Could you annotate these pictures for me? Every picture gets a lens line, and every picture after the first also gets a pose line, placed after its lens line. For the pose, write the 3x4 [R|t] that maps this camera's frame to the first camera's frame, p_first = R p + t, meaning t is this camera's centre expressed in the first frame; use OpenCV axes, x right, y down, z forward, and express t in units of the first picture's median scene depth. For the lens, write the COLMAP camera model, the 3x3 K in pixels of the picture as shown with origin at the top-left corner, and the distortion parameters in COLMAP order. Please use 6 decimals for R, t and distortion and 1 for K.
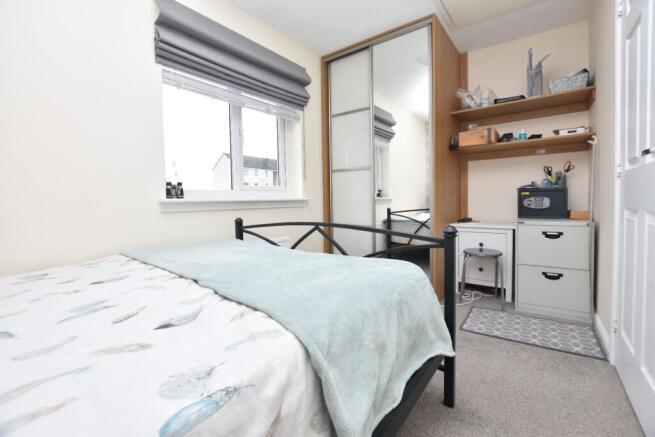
lens RADIAL K [[288.1, 0, 326.1], [0, 288.1, 213.1], [0, 0, 1]] dist [-0.028862, 0.000630]
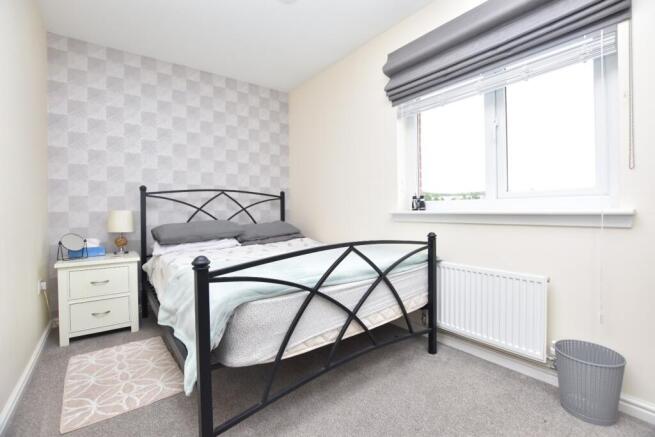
lens RADIAL K [[288.1, 0, 326.1], [0, 288.1, 213.1], [0, 0, 1]] dist [-0.028862, 0.000630]
pose [[-0.265052, 0.028370, -0.963817, 0.673262], [-0.028786, 0.998889, 0.037318, -0.070830], [0.963804, 0.037636, -0.263941, 0.932193]]
